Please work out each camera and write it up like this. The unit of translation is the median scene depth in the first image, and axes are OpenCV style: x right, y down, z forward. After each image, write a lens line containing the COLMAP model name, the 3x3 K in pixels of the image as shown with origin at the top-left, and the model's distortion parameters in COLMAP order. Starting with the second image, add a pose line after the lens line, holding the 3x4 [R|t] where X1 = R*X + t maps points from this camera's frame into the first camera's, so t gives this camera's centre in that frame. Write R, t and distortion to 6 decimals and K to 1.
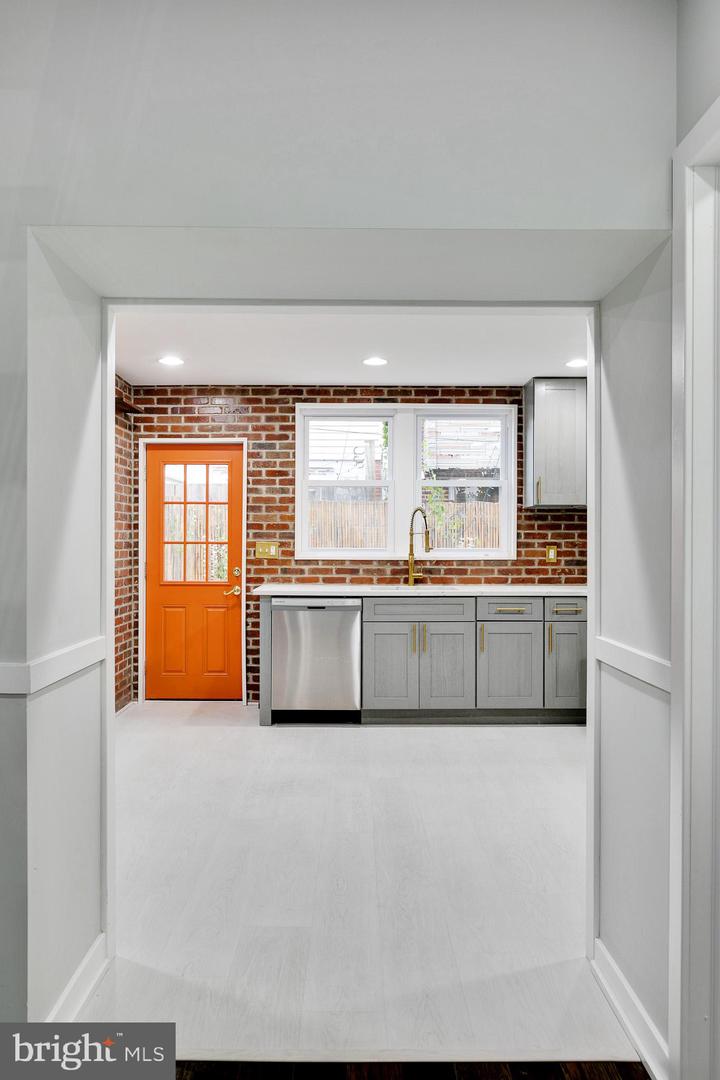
lens RADIAL K [[778.0, 0, 368.6], [0, 778.0, 545.7], [0, 0, 1]] dist [0.005145, 0.000827]
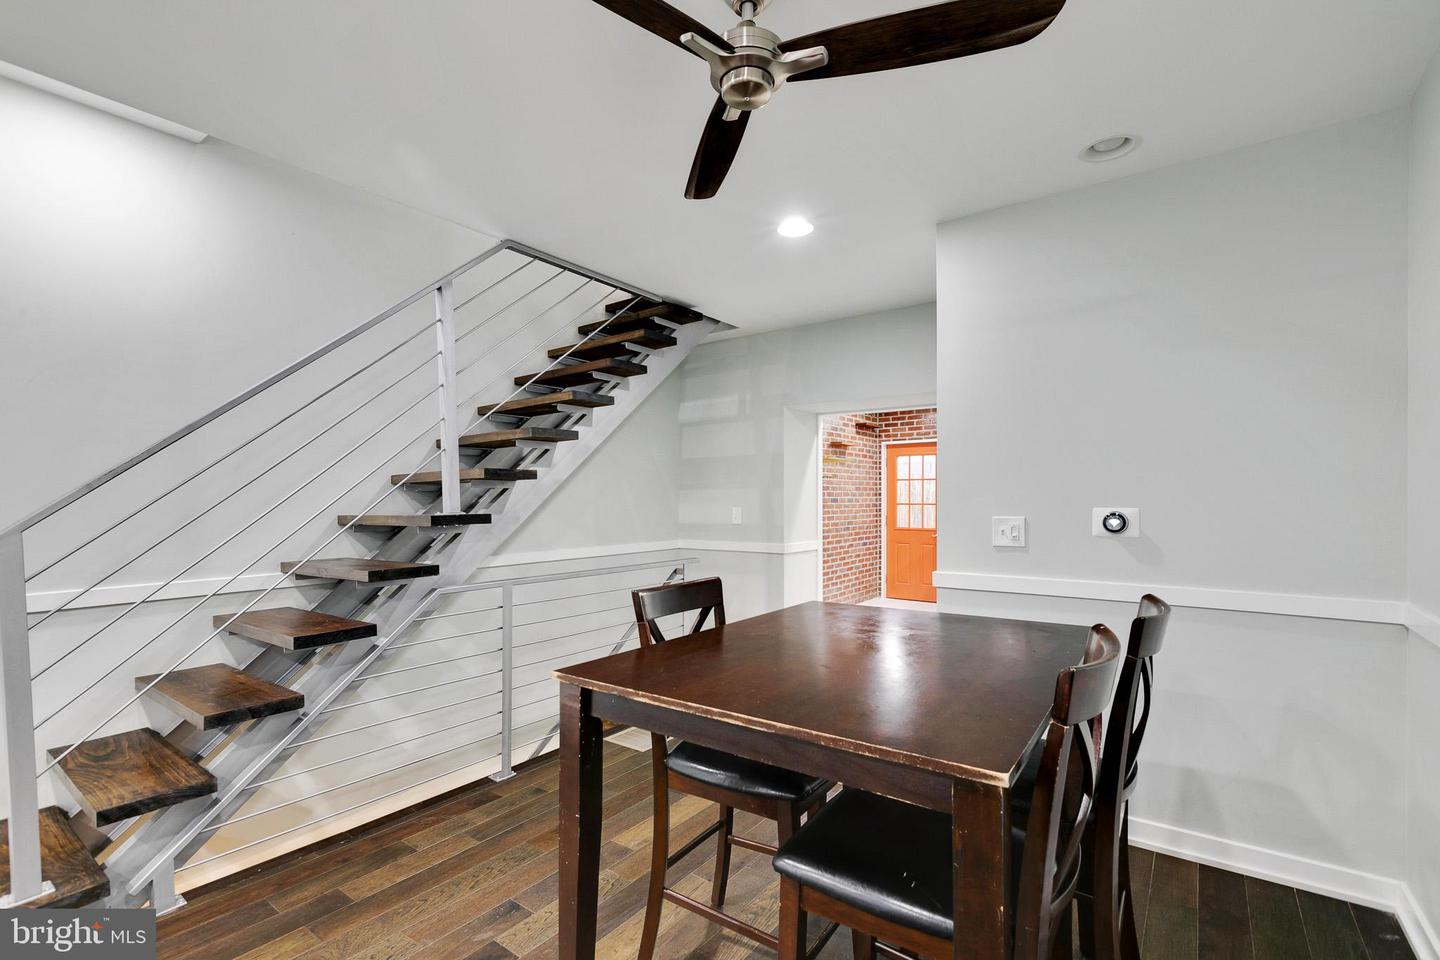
lens RADIAL K [[642.4, 0, 715.8], [0, 642.4, 486.4], [0, 0, 1]] dist [-0.005487, -0.000231]
pose [[0.802302, -0.015060, -0.596729, 0.246554], [-0.000875, 0.999651, -0.026405, -0.004704], [0.596918, 0.021707, 0.802008, -0.331193]]
